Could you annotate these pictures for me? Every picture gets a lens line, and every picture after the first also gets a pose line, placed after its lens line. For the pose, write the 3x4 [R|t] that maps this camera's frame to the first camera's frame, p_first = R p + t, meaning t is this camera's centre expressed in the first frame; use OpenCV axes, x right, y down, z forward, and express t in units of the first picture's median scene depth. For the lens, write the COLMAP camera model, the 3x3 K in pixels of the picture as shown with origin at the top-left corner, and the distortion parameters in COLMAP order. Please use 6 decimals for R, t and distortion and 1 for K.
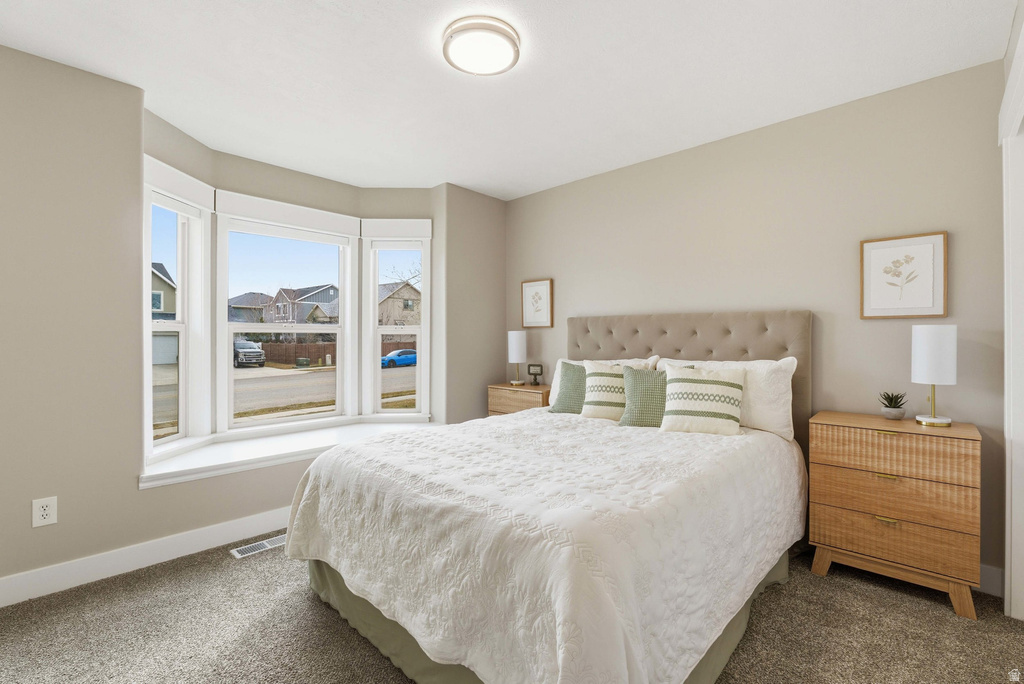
lens RADIAL K [[451.8, 0, 515.8], [0, 451.8, 350.6], [0, 0, 1]] dist [-0.013876, 0.002556]
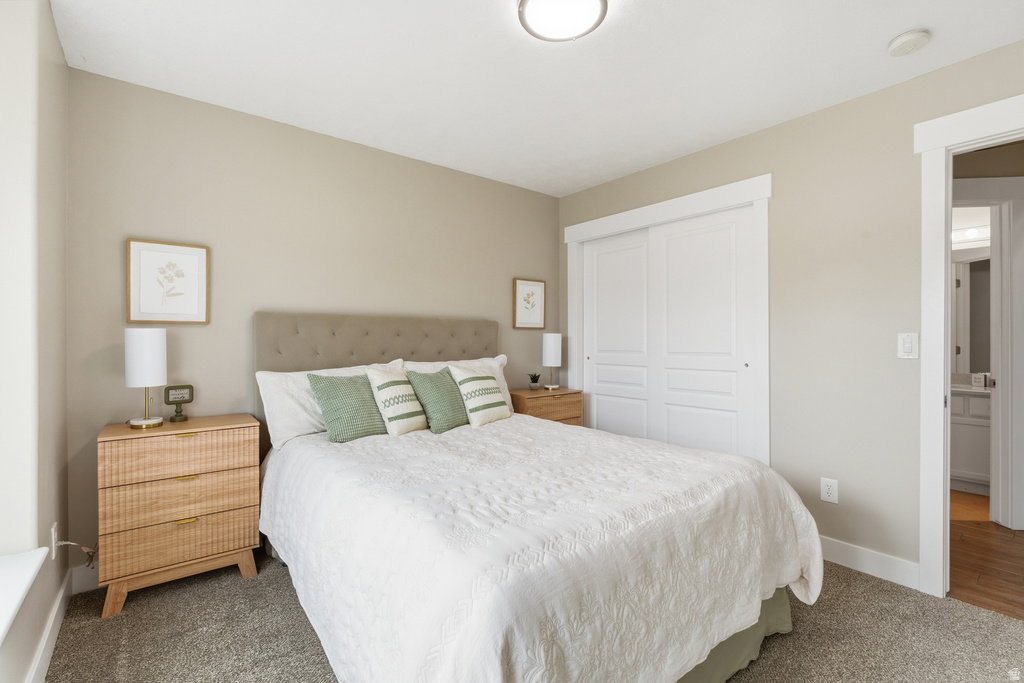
lens RADIAL K [[451.8, 0, 517.0], [0, 451.8, 332.6], [0, 0, 1]] dist [-0.013876, 0.002556]
pose [[0.148231, 0.022594, 0.988695, -0.469958], [0.030931, 0.999144, -0.027470, -0.009034], [-0.988469, 0.034653, 0.147406, 0.478628]]
